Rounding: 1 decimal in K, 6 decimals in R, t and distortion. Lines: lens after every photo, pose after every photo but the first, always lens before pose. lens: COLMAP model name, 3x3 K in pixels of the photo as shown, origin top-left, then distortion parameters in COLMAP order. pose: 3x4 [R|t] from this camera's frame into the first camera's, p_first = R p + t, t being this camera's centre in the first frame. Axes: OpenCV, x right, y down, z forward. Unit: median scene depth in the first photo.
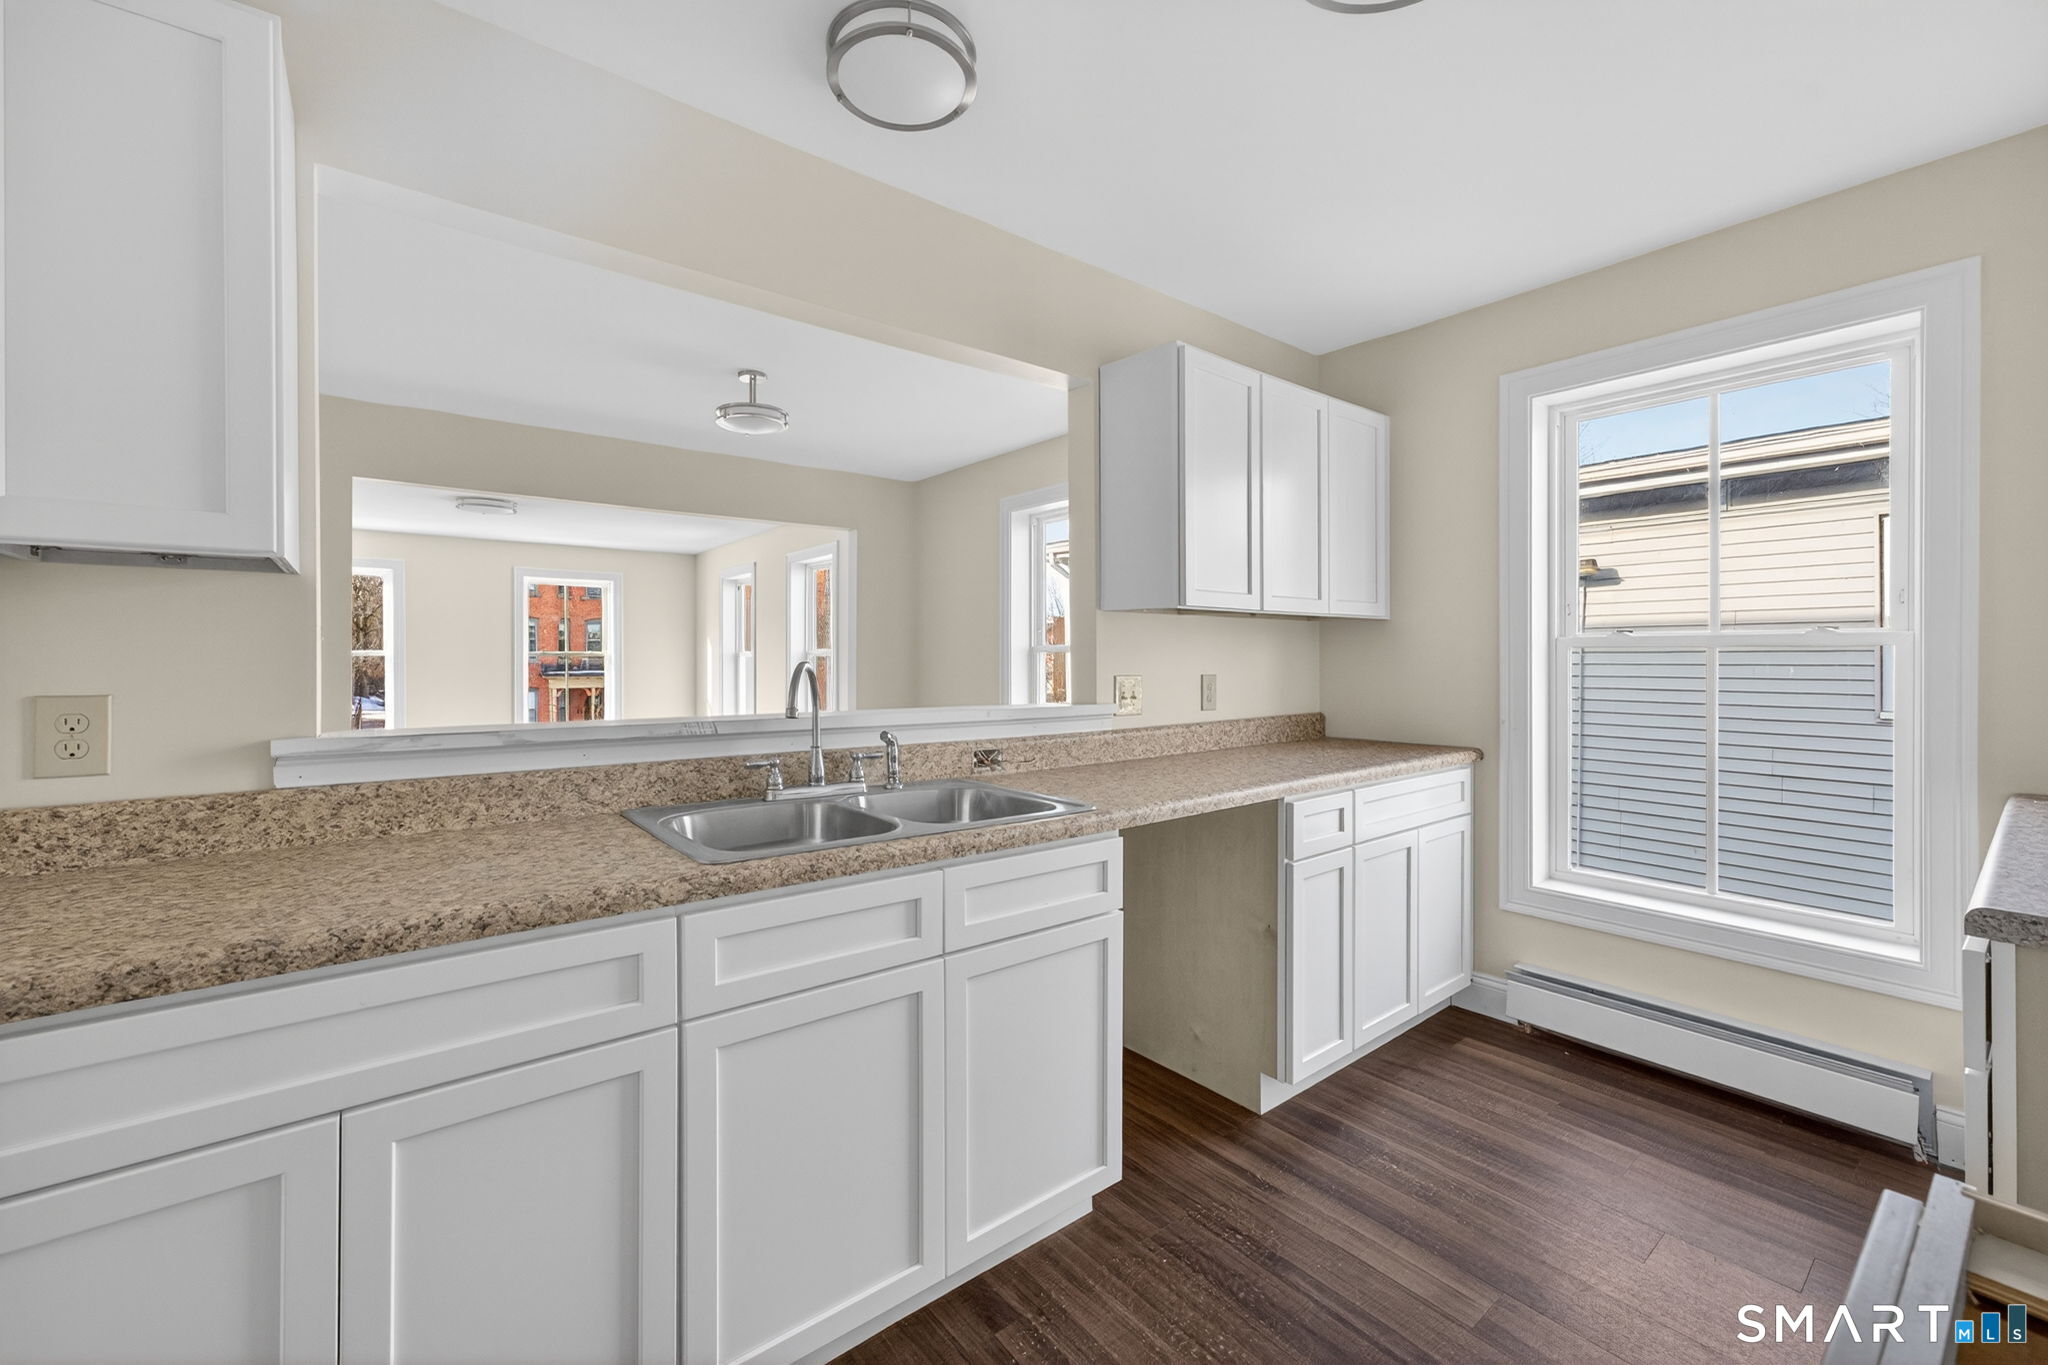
lens RADIAL K [[832.0, 0, 1064.7], [0, 832.0, 661.8], [0, 0, 1]] dist [-0.011698, 0.004599]
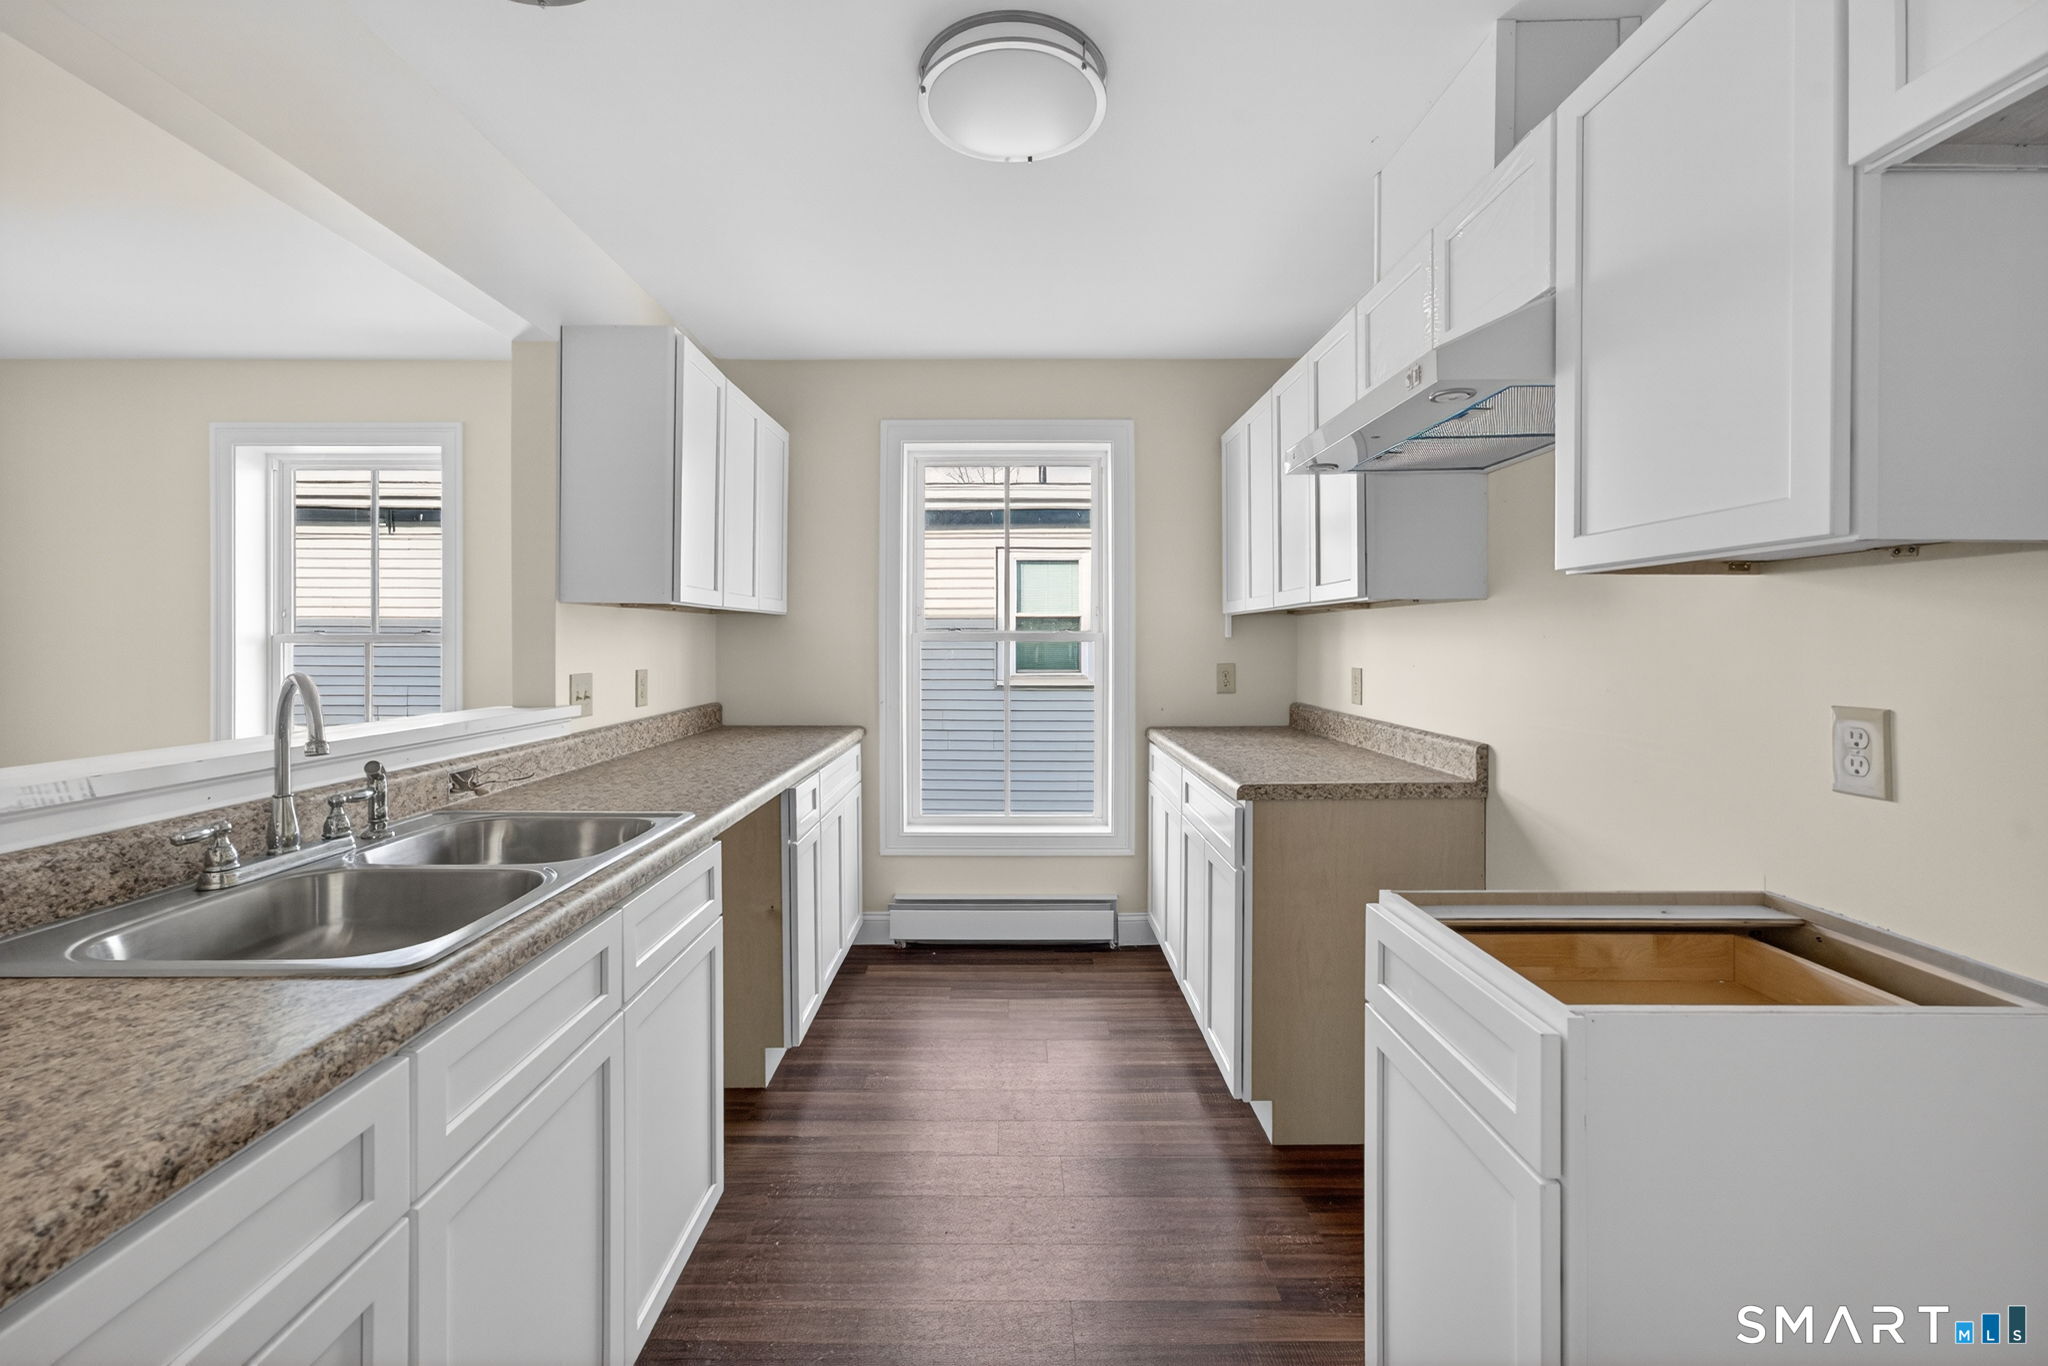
lens RADIAL K [[832.0, 0, 1007.5], [0, 832.0, 649.1], [0, 0, 1]] dist [-0.011698, 0.004599]
pose [[0.618920, -0.003569, 0.785446, -0.395871], [-0.002307, 0.999977, 0.006362, -0.018044], [-0.785451, -0.005749, 0.618898, 0.110396]]
